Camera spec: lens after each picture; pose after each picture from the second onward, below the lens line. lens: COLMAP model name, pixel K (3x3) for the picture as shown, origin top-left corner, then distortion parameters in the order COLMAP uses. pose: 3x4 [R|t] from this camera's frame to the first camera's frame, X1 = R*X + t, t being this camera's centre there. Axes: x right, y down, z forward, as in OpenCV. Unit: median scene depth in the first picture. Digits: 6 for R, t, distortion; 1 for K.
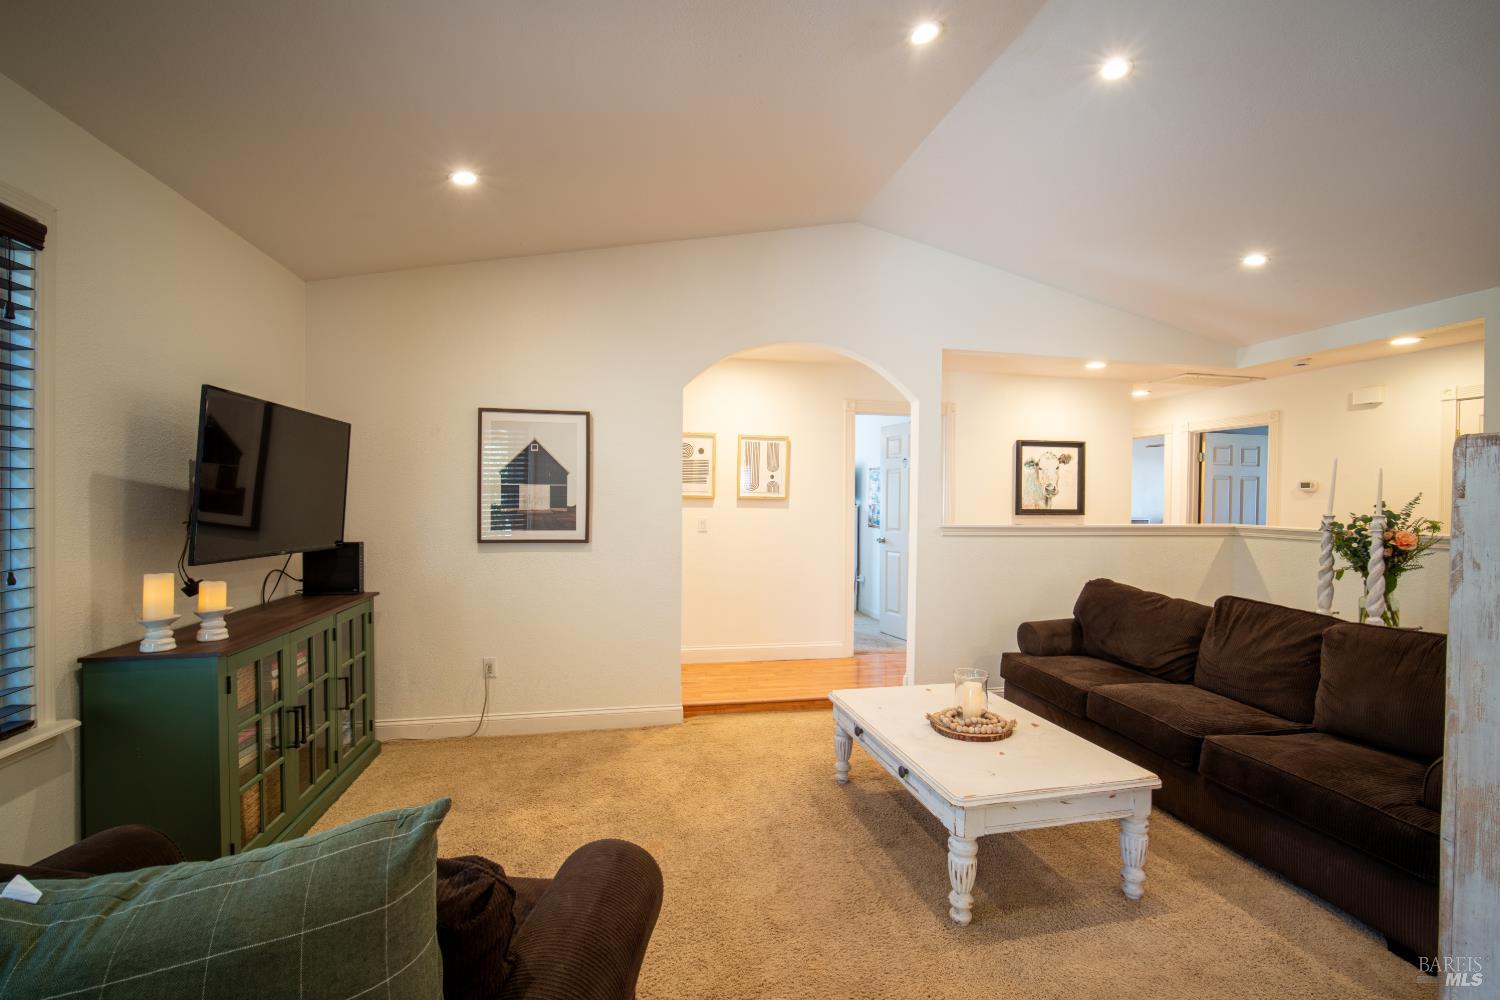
lens RADIAL K [[657.4, 0, 761.7], [0, 657.4, 503.3], [0, 0, 1]] dist [-0.011543, 0.003352]
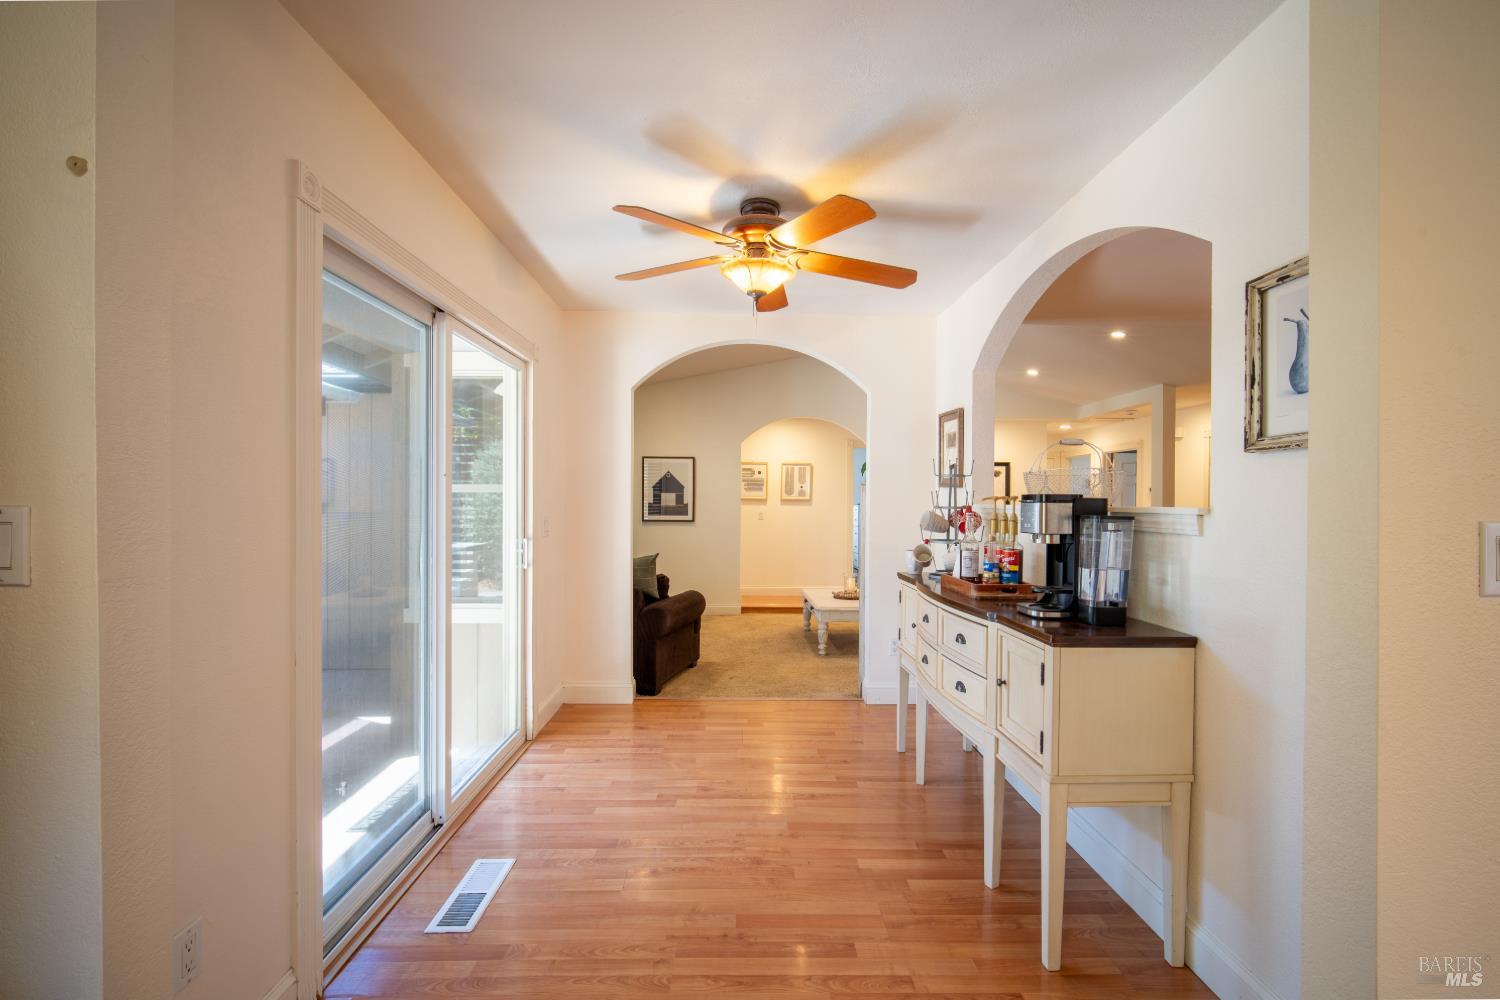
lens RADIAL K [[657.4, 0, 757.6], [0, 657.4, 492.7], [0, 0, 1]] dist [-0.011543, 0.003352]
pose [[0.982634, -0.006942, -0.185425, 0.225668], [0.002394, 0.999691, -0.024740, 0.016130], [0.185540, 0.023867, 0.982347, -0.705426]]
